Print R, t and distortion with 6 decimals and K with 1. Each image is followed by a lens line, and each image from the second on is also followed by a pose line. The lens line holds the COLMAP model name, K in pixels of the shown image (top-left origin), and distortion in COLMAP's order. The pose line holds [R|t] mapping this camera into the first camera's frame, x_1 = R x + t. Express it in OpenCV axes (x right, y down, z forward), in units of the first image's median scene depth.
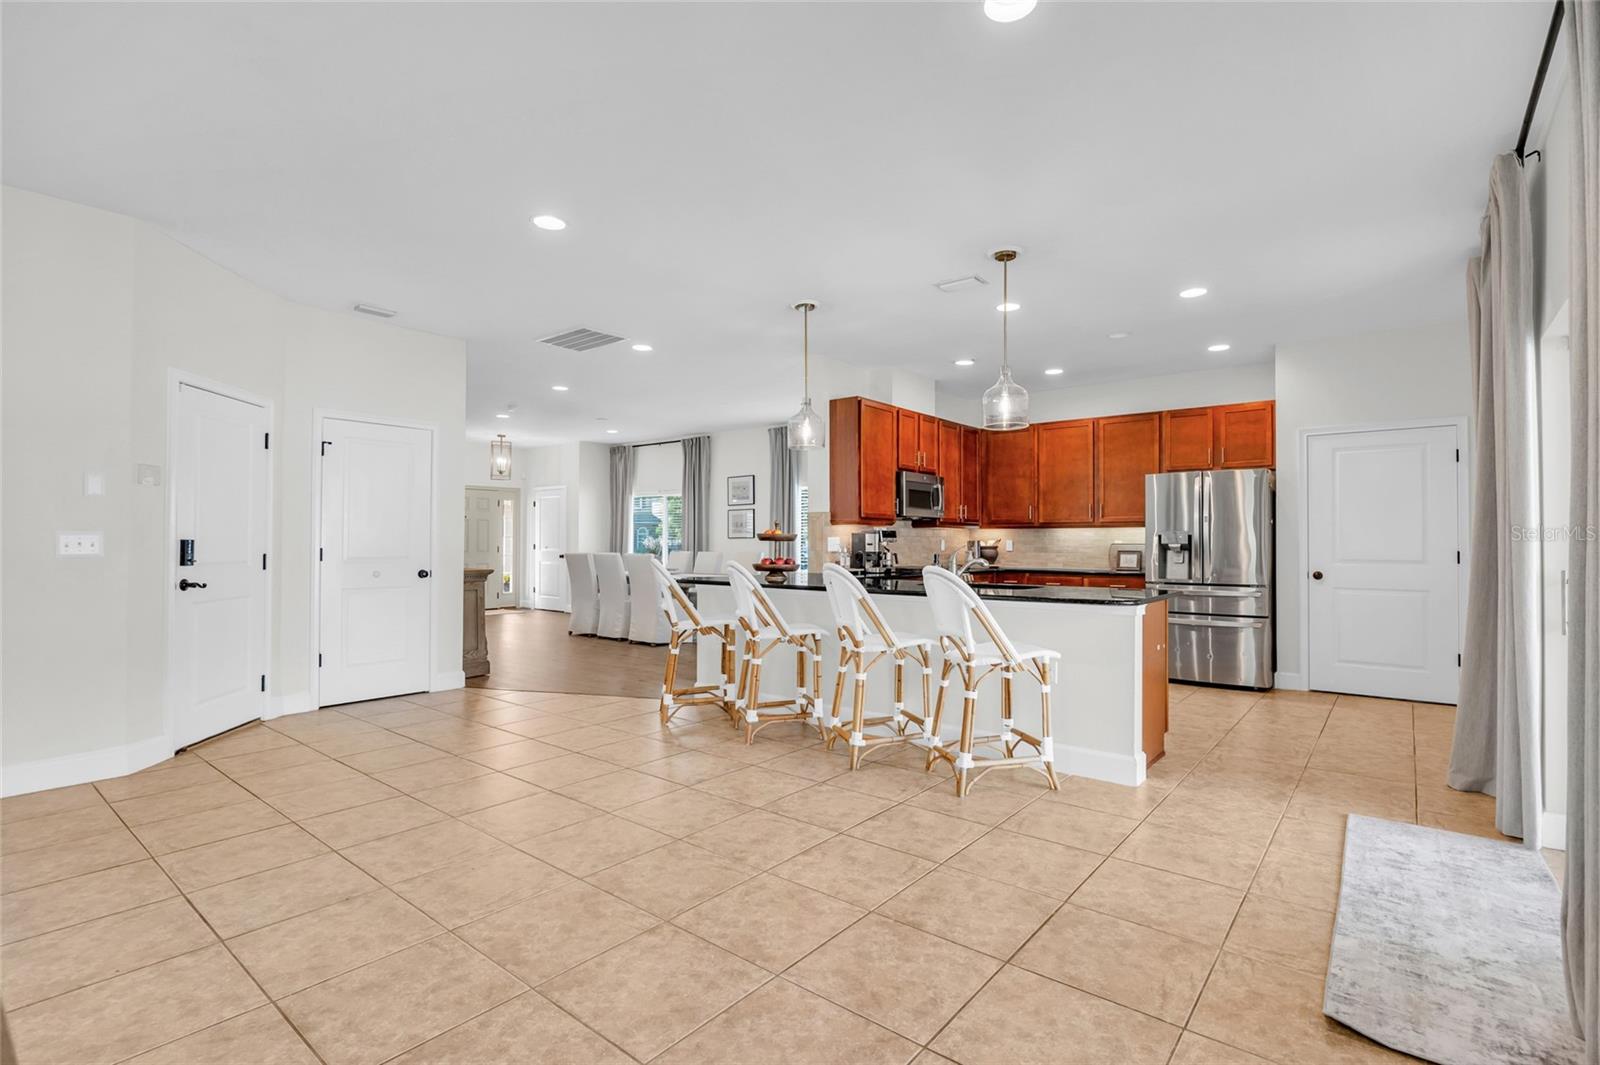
lens RADIAL K [[754.4, 0, 802.2], [0, 754.4, 536.2], [0, 0, 1]] dist [-0.014496, -0.000115]
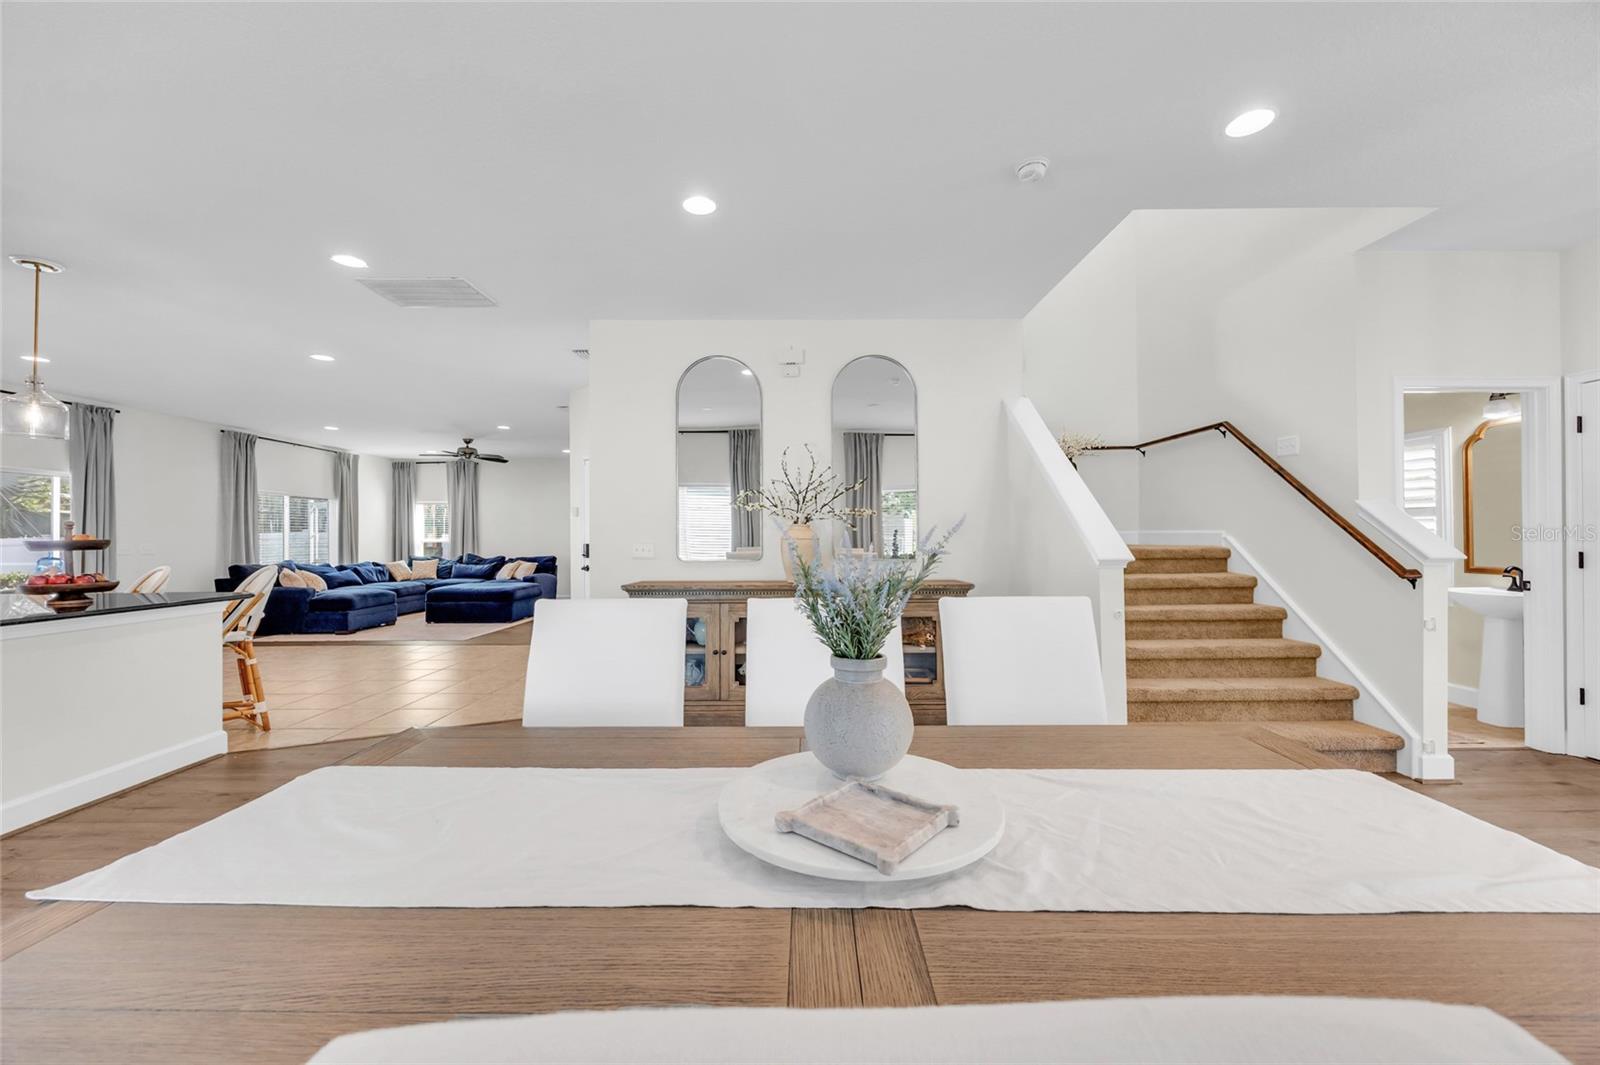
lens RADIAL K [[614.9, 0, 801.5], [0, 614.9, 539.7], [0, 0, 1]] dist [0.000212, 0.000017]
pose [[-0.773333, 0.004186, -0.633987, -0.170581], [0.008582, 0.999956, -0.003867, 0.003183], [0.633942, -0.008431, -0.773334, 1.572932]]
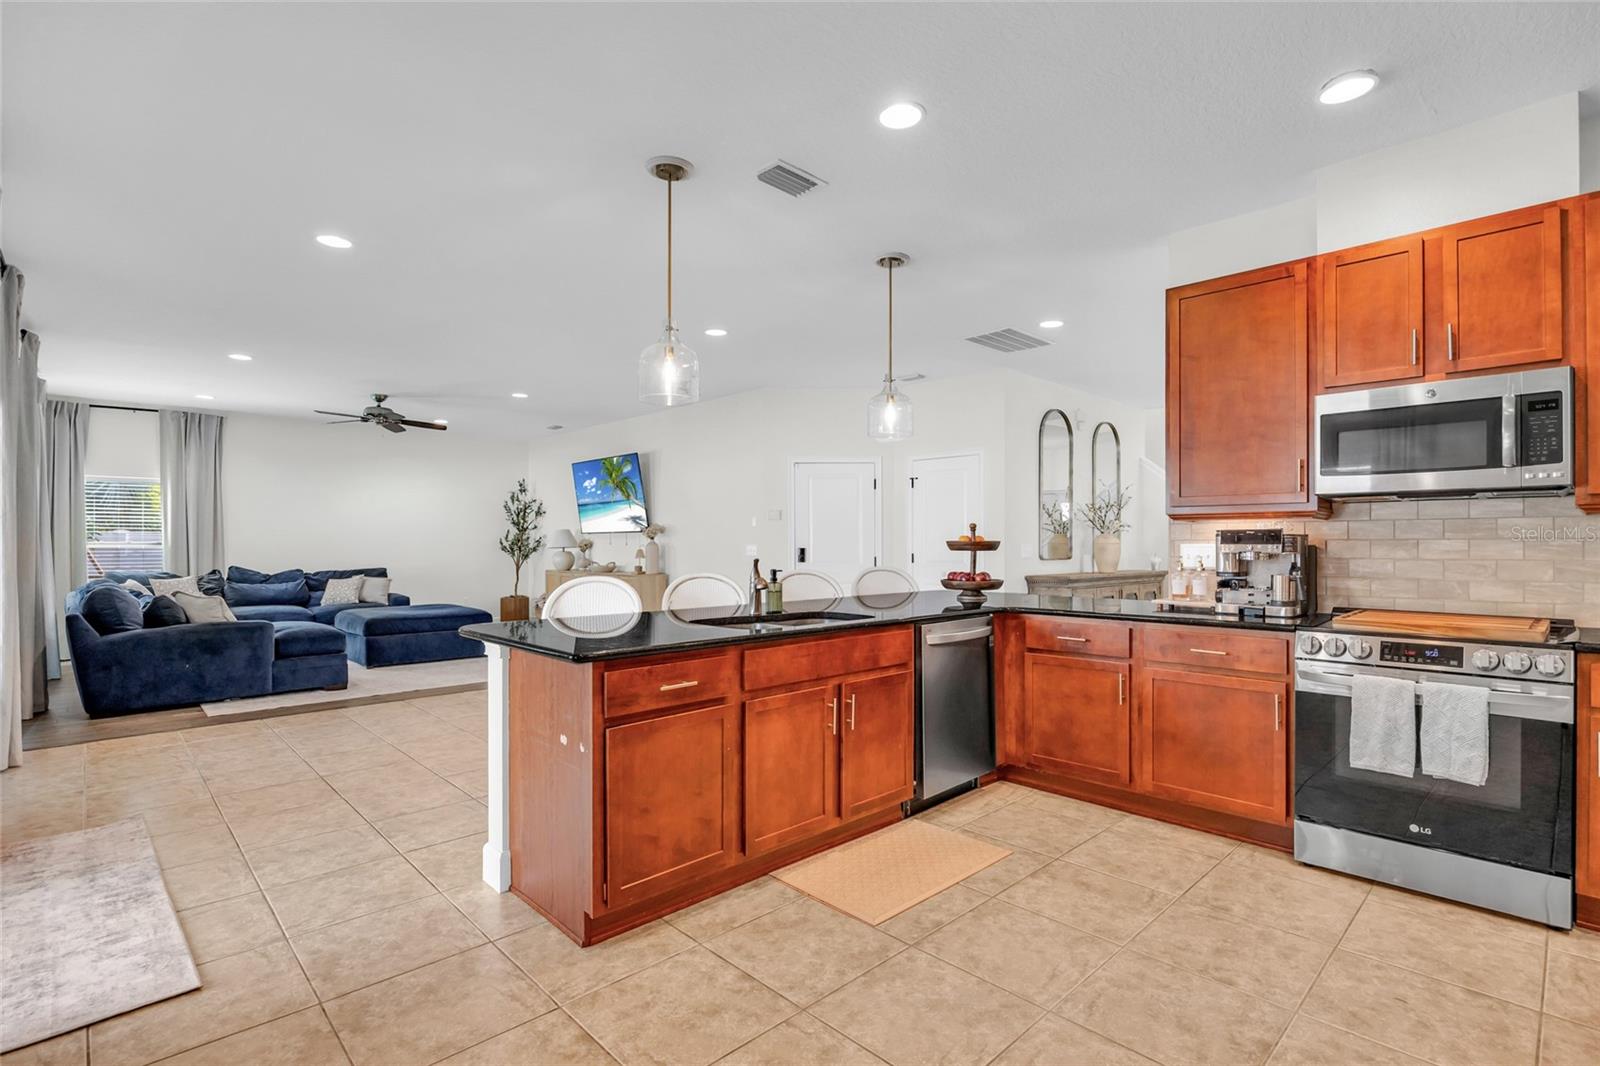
lens RADIAL K [[754.4, 0, 802.2], [0, 754.4, 536.7], [0, 0, 1]] dist [-0.014496, -0.000115]
pose [[-0.124255, -0.012136, -0.992176, 0.629098], [0.008633, 0.999874, -0.013311, 0.001378], [0.992213, -0.010220, -0.124134, 0.769757]]
